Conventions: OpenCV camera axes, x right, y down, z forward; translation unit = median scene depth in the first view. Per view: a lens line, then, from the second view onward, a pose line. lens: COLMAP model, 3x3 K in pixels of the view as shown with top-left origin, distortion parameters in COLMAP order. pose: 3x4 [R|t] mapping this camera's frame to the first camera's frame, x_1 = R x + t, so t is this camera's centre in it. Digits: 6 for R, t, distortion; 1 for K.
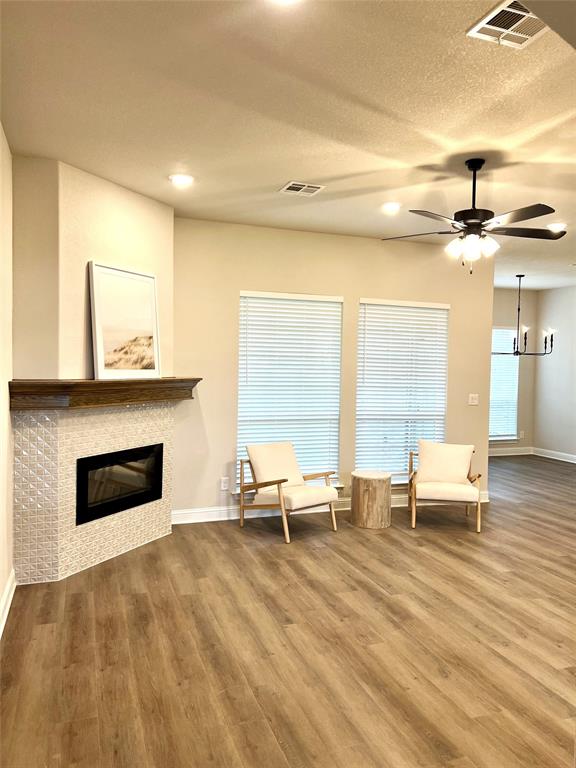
lens RADIAL K [[581.5, 0, 288.1], [0, 581.5, 385.6], [0, 0, 1]] dist [0.041009, -0.025099]
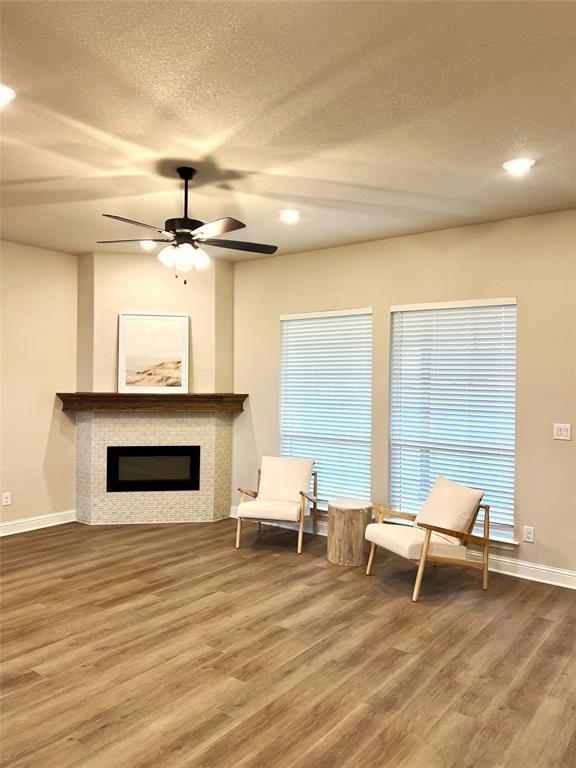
lens RADIAL K [[581.5, 0, 286.9], [0, 581.5, 381.9], [0, 0, 1]] dist [0.041009, -0.025099]
pose [[0.538780, -0.017507, -0.842264, 1.091996], [-0.032564, 0.998604, -0.041587, 0.008464], [0.841817, 0.049834, 0.537458, 0.556683]]
